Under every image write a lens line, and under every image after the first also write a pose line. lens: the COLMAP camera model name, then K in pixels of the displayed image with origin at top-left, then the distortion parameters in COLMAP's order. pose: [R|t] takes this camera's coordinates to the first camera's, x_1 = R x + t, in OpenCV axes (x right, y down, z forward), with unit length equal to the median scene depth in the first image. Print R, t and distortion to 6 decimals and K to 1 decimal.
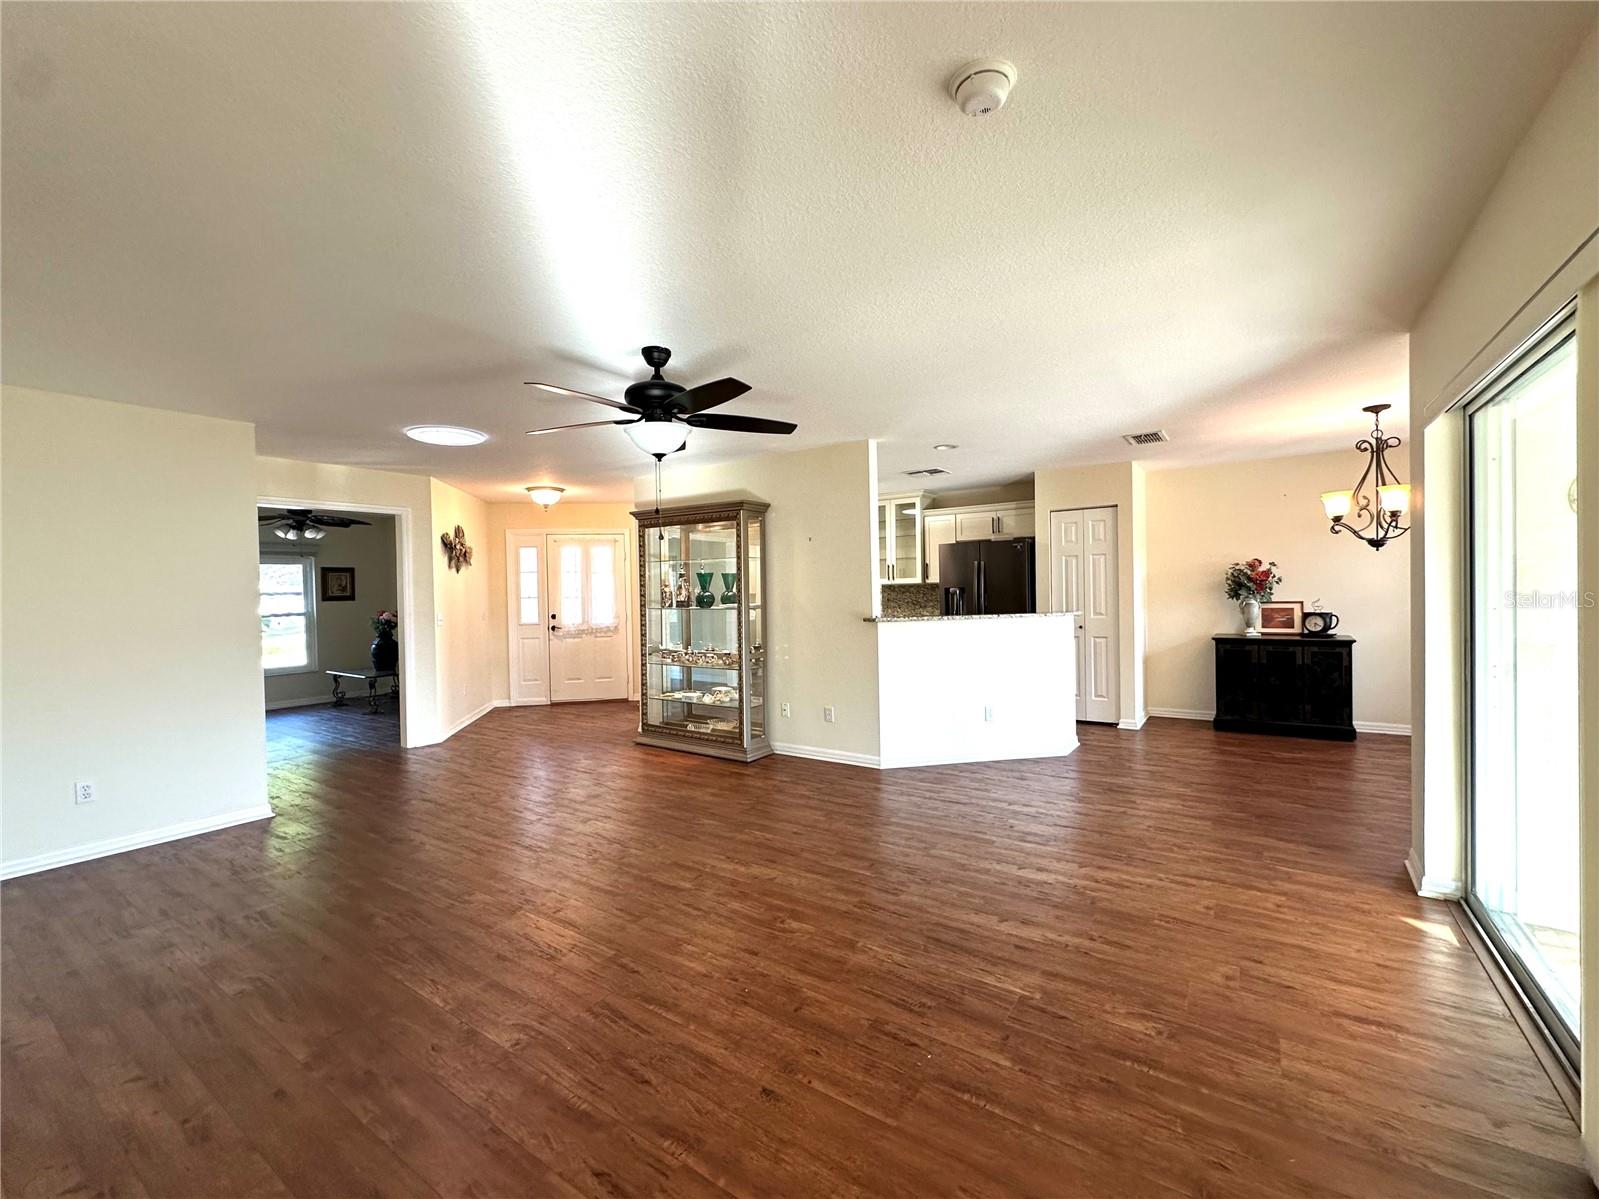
lens RADIAL K [[648.0, 0, 799.5], [0, 648.0, 599.5], [0, 0, 1]] dist [-0.001024, 0.000075]
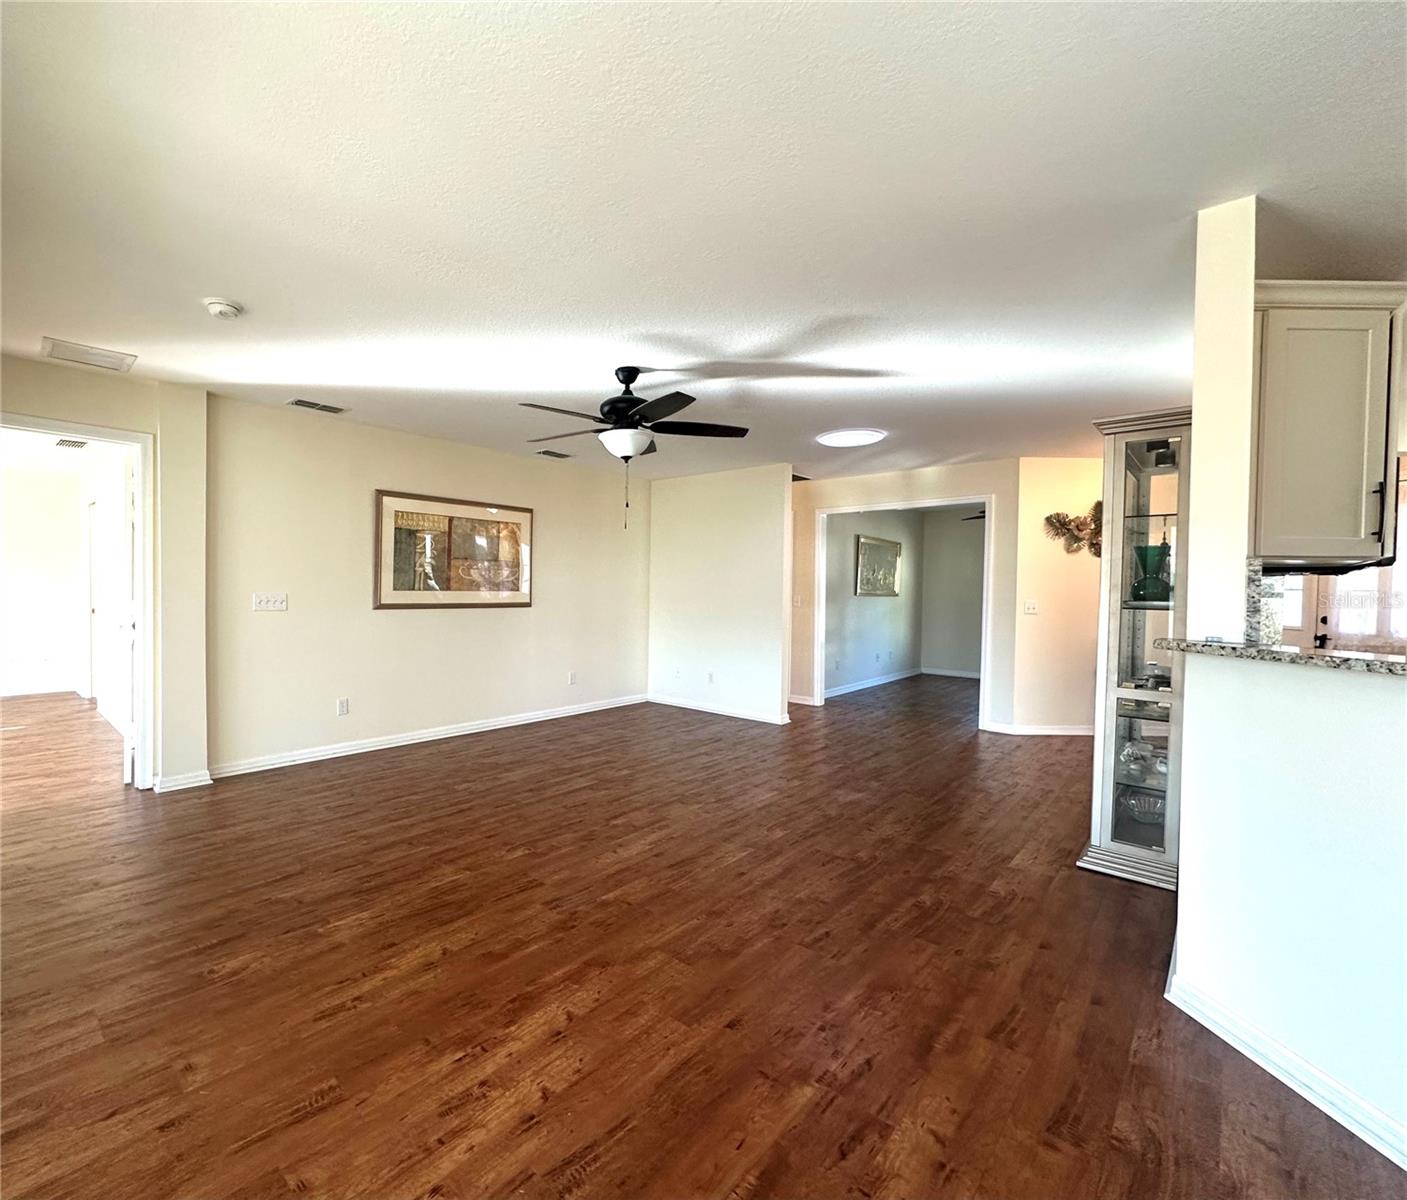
lens RADIAL K [[733.0, 0, 703.5], [0, 733.0, 600.0], [0, 0, 1]] dist [-0.000019, -0.000466]
pose [[-0.145145, 0.032494, -0.988877, 0.728582], [-0.024323, 0.999041, 0.036398, -0.007931], [0.989111, 0.029335, -0.144216, 0.882419]]
